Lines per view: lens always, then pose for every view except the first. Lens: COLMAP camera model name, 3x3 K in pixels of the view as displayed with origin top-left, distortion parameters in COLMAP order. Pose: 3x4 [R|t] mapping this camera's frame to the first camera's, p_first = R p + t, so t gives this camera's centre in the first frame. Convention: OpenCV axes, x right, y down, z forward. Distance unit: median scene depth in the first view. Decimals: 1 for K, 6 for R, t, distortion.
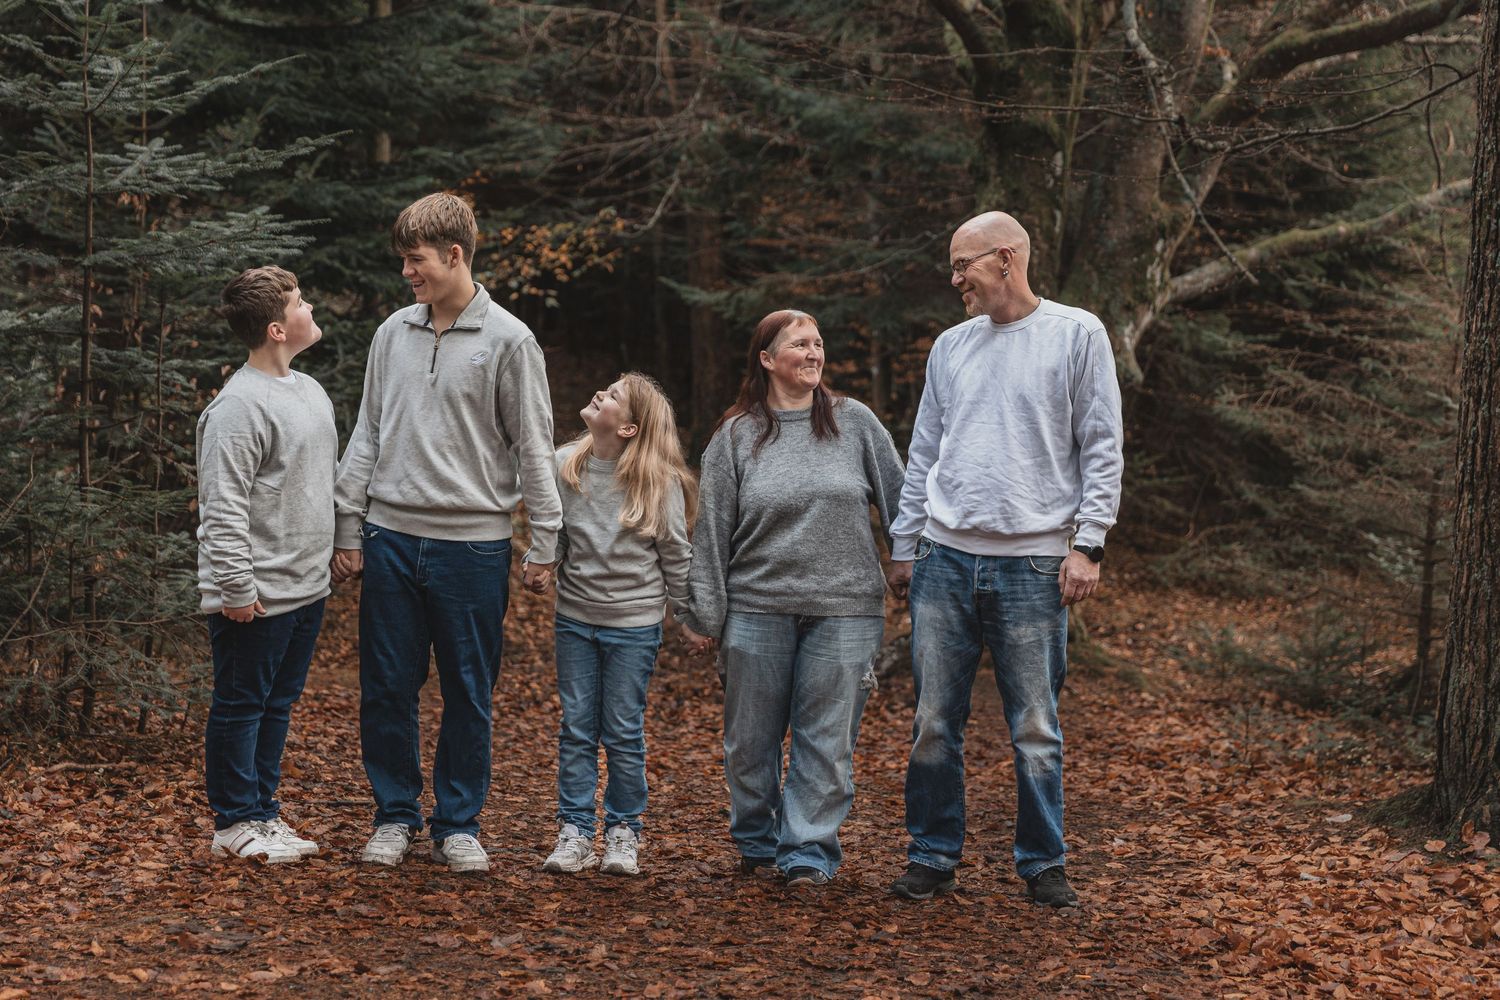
lens RADIAL K [[2543.3, 0, 752.2], [0, 2543.3, 501.5], [0, 0, 1]] dist [0.013470, 0.000000]
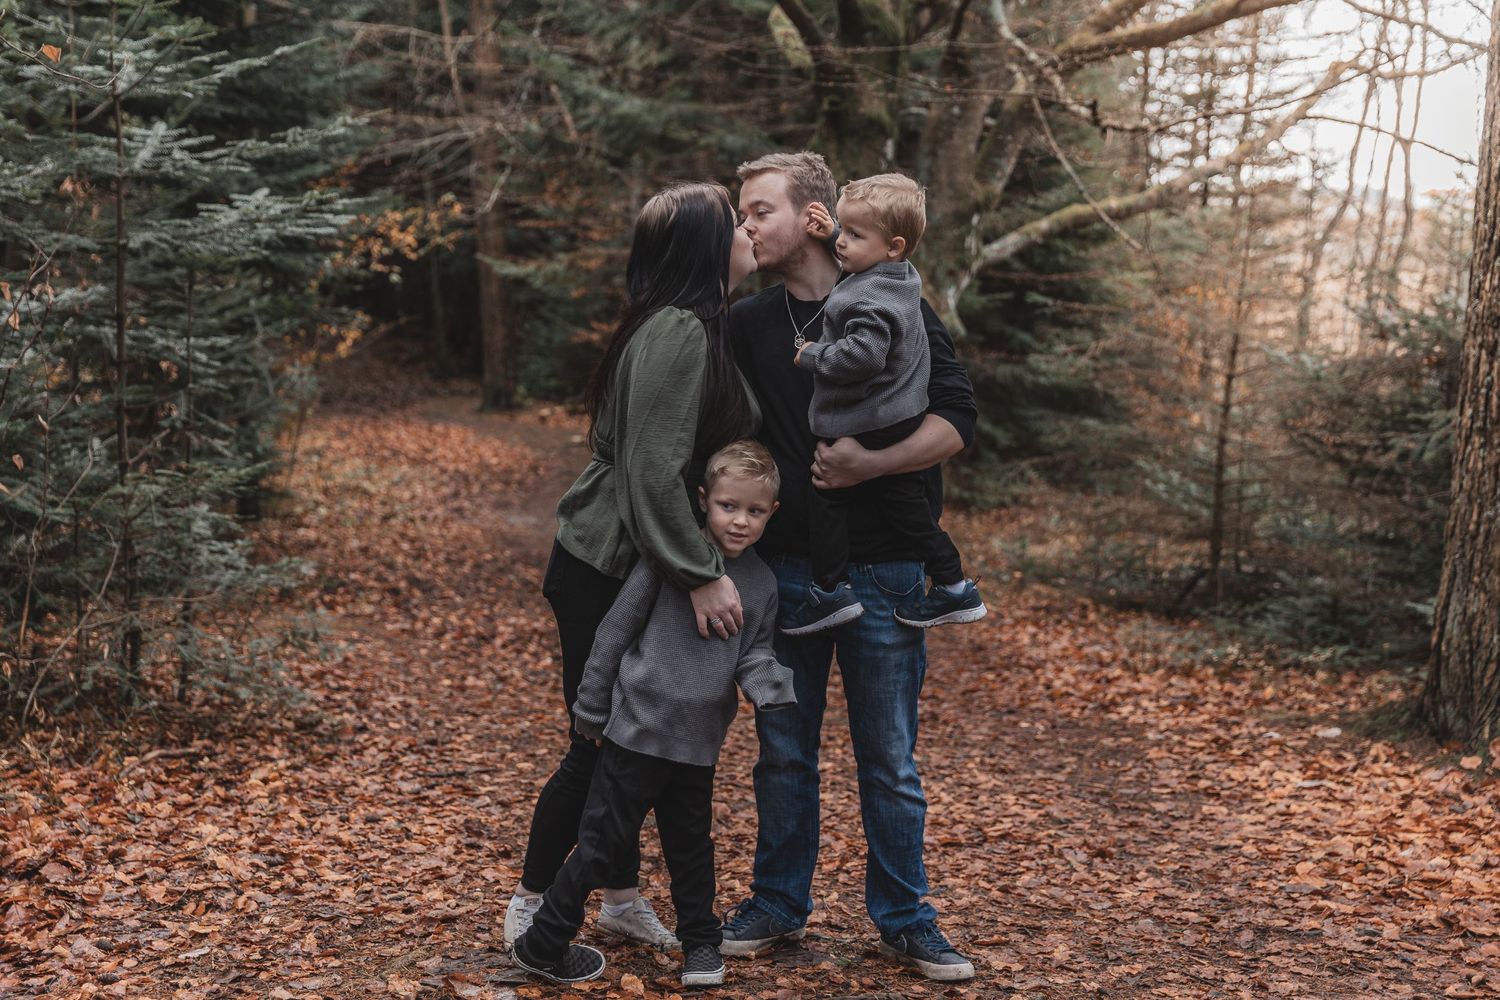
lens RADIAL K [[1989.3, 0, 751.0], [0, 1989.3, 499.6], [0, 0, 1]] dist [-0.001229, 0.000000]
pose [[0.988183, -0.033345, 0.149610, -0.087405], [0.027995, 0.998896, 0.037729, -0.009949], [-0.150703, -0.033094, 0.988025, 0.115505]]
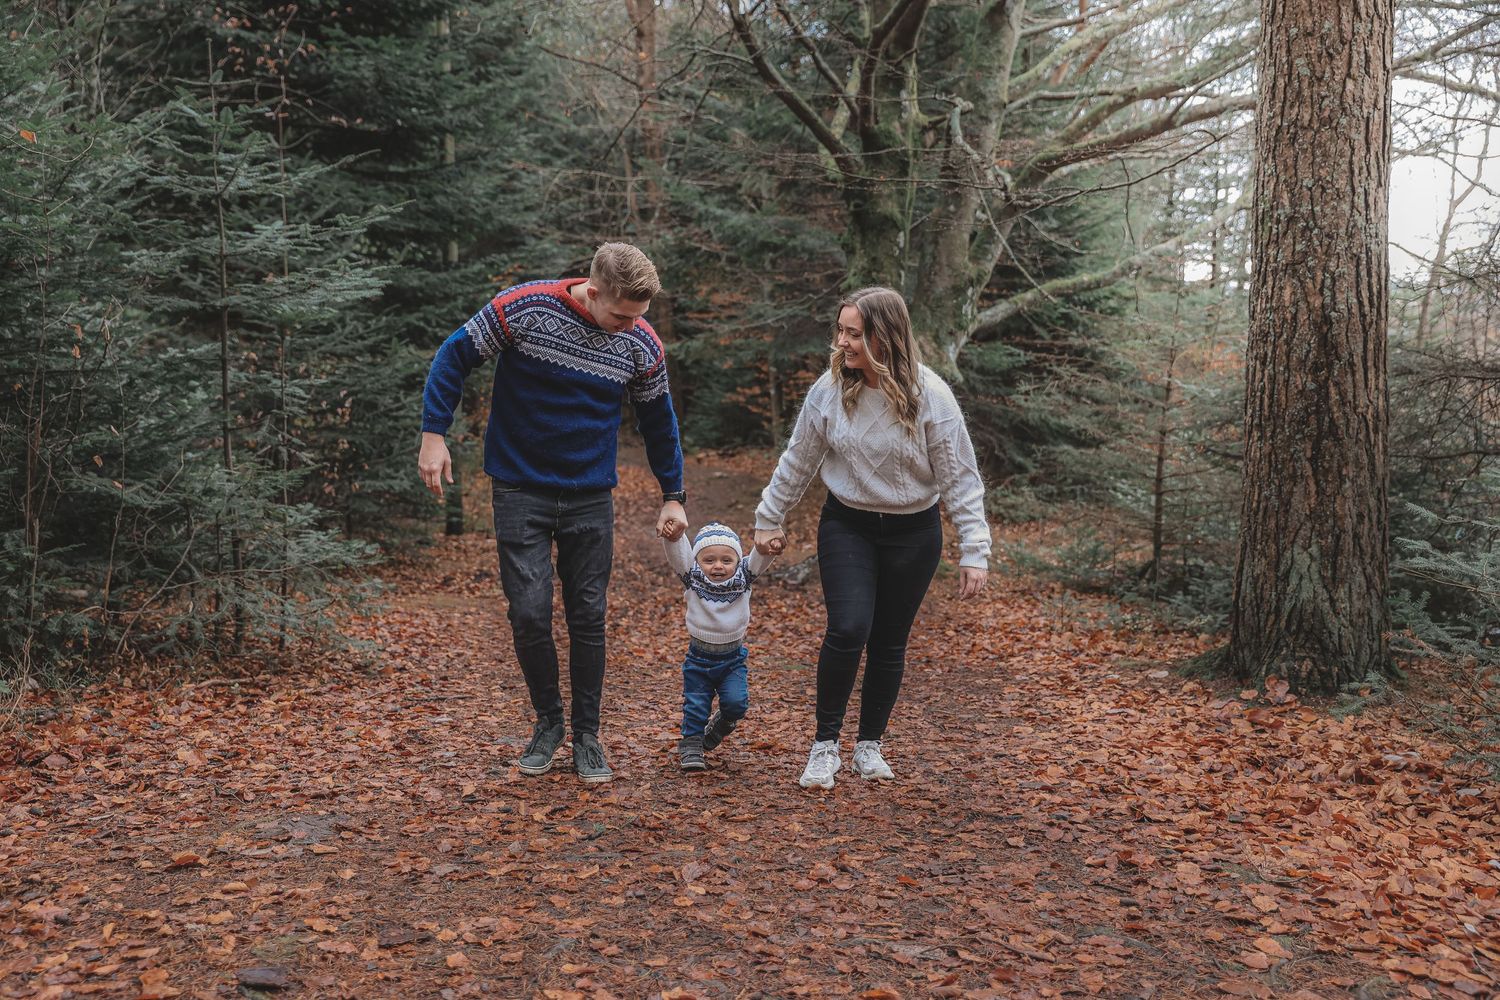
lens RADIAL K [[1494.9, 0, 758.3], [0, 1494.9, 495.6], [0, 0, 1]] dist [0.005655, 0.000000]
pose [[0.998143, -0.040957, 0.045092, -0.011074], [0.040518, 0.999122, 0.010625, 0.006269], [-0.045487, -0.008778, 0.998926, 0.124142]]
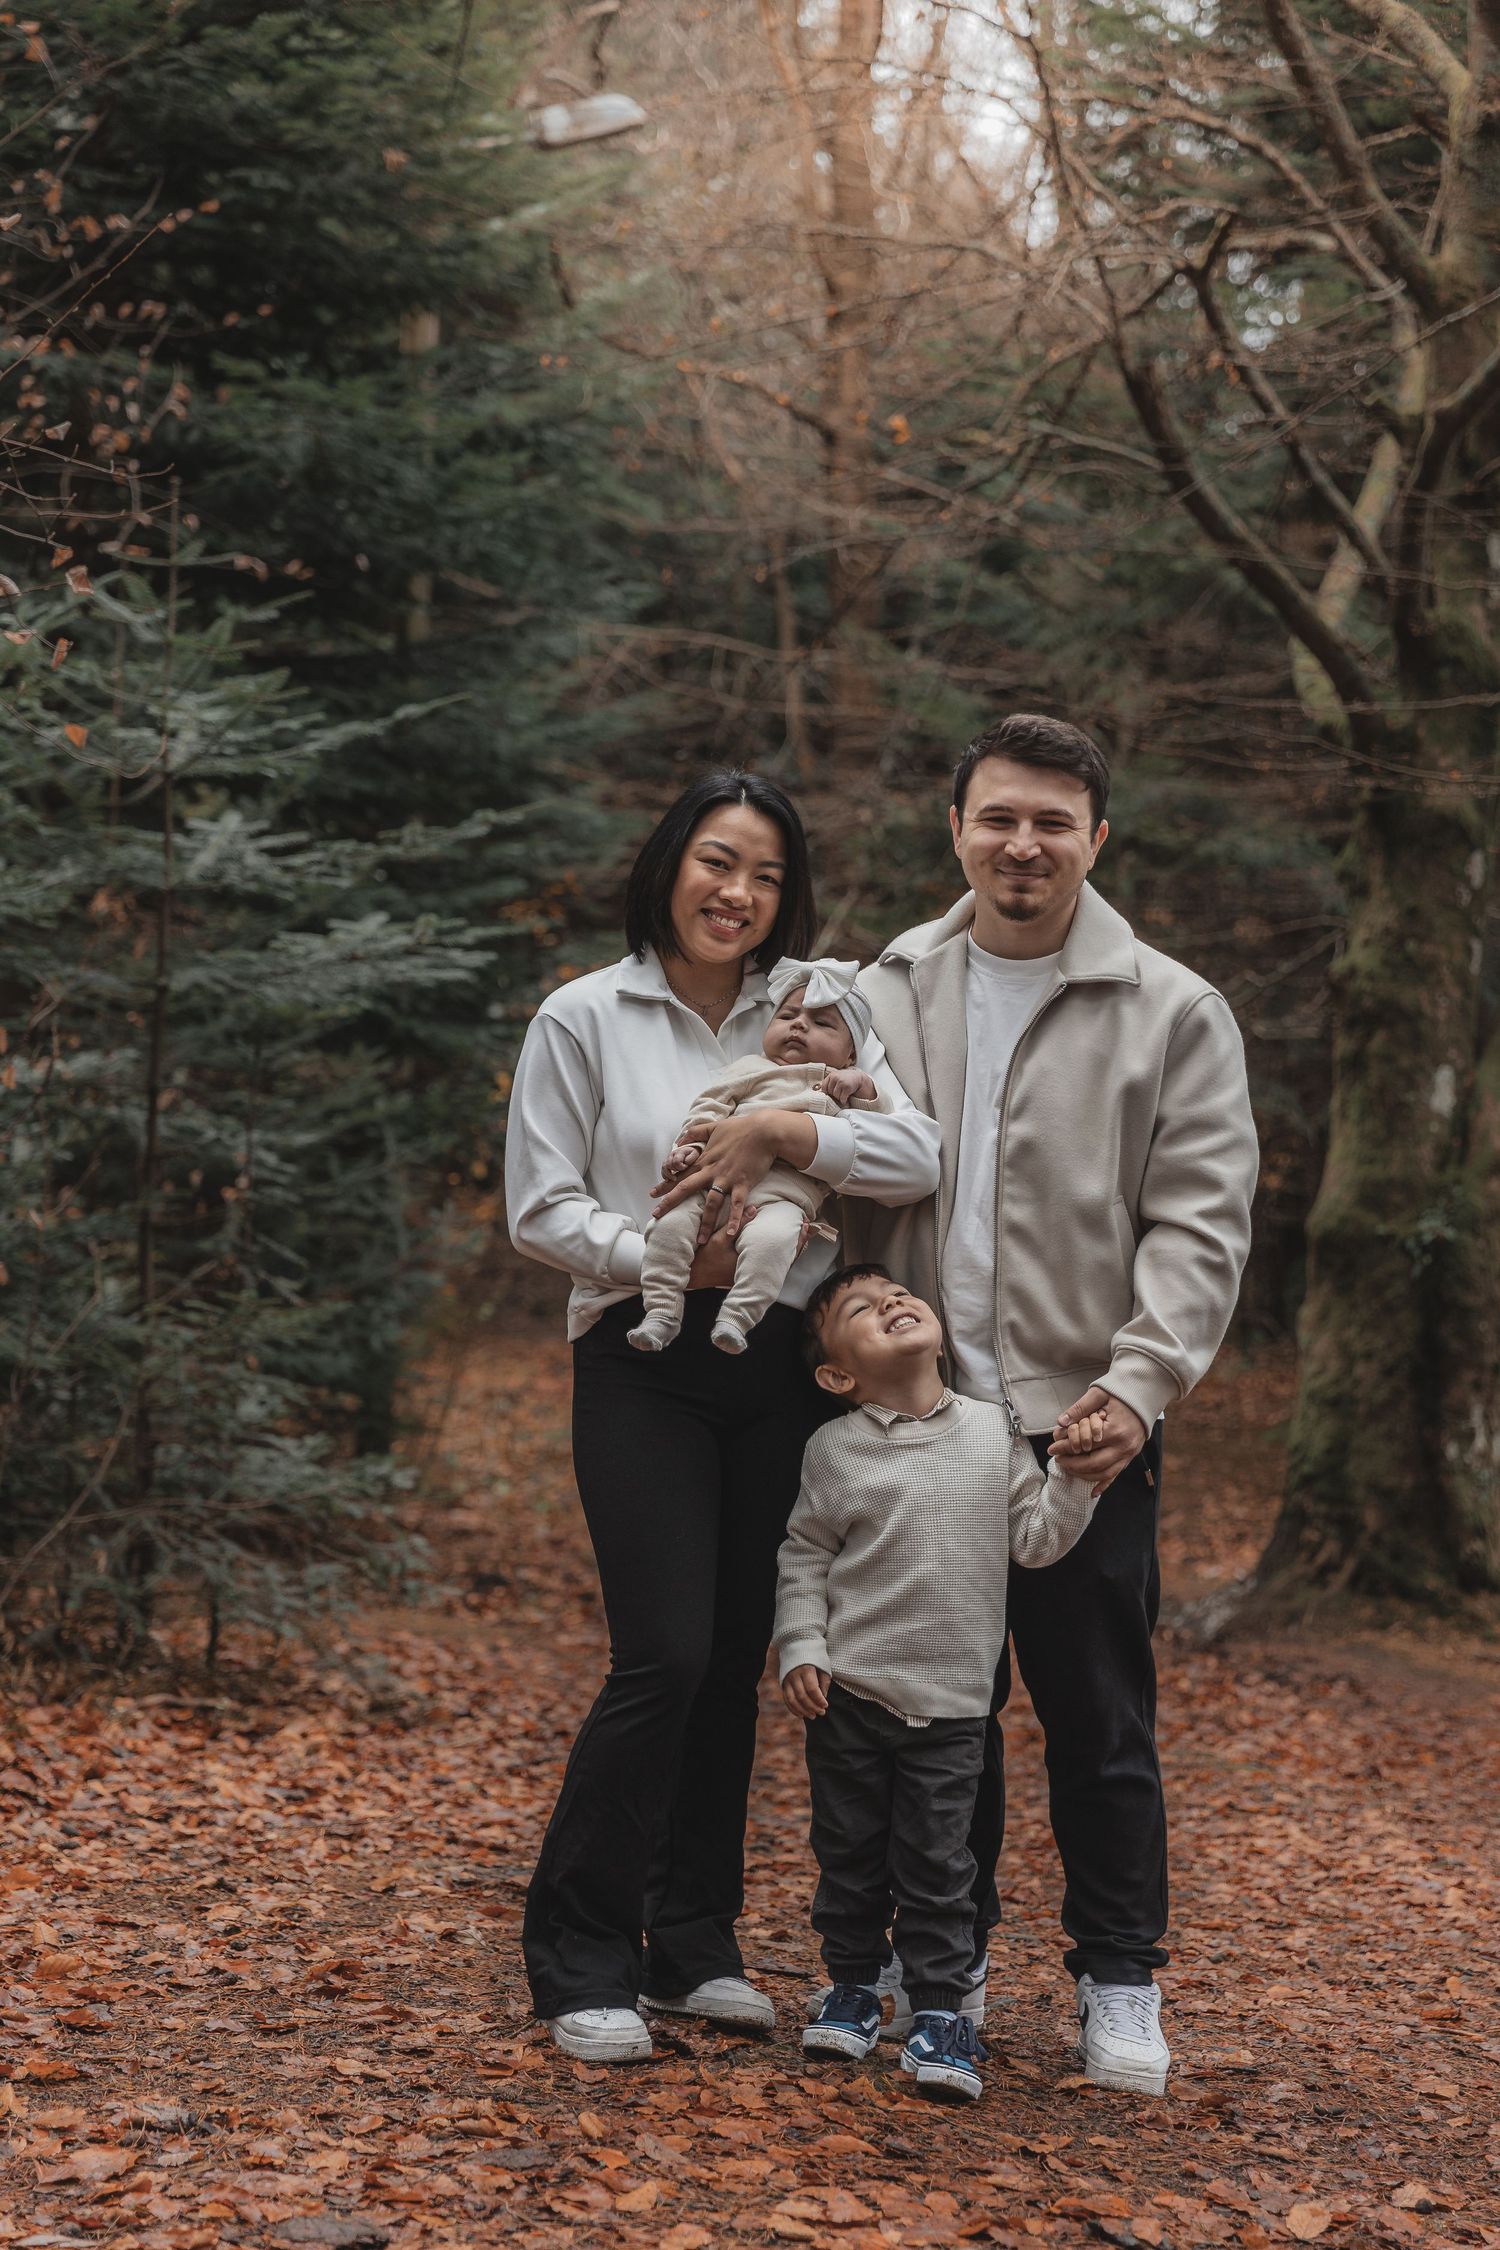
lens RADIAL K [[4124.3, 0, 734.8], [0, 4124.3, 1165.5], [0, 0, 1]] dist [-0.009792, 0.000000]
pose [[0.999673, 0.011908, -0.022639, -0.050445], [-0.013313, 0.997929, -0.062925, 0.015222], [0.021843, 0.063206, 0.997761, -0.076062]]
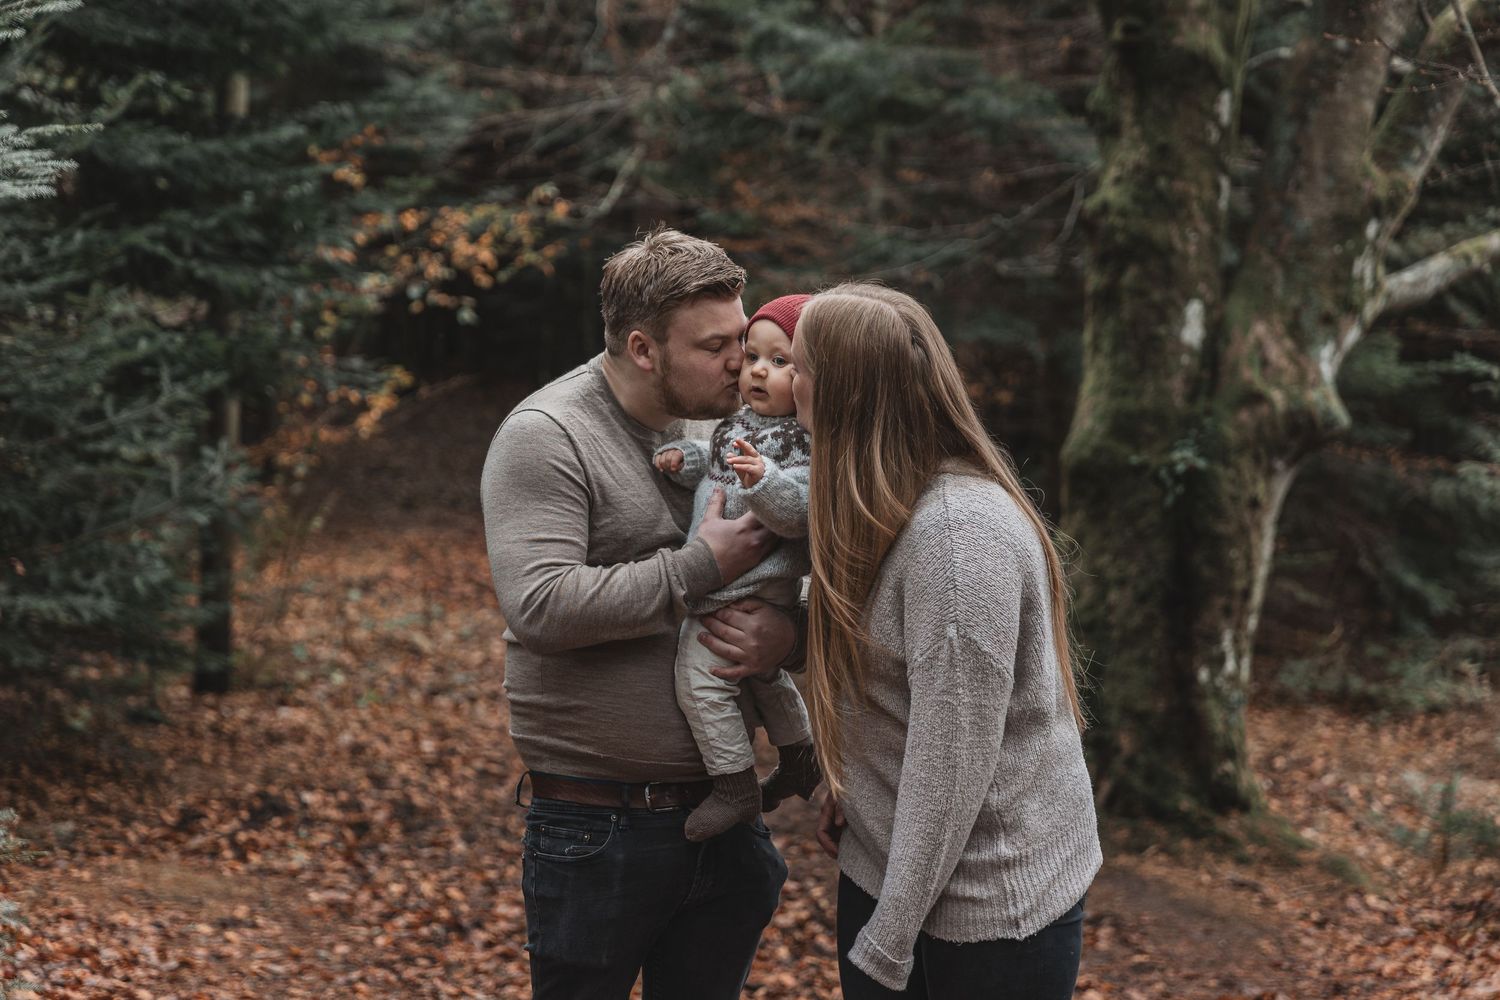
lens RADIAL K [[2878.7, 0, 737.0], [0, 2878.7, 502.1], [0, 0, 1]] dist [0.009781, 0.000000]
pose [[0.999739, 0.003733, 0.022541, -0.028829], [-0.003321, 0.999827, -0.018302, -0.013419], [-0.022605, 0.018222, 0.999578, 0.246918]]
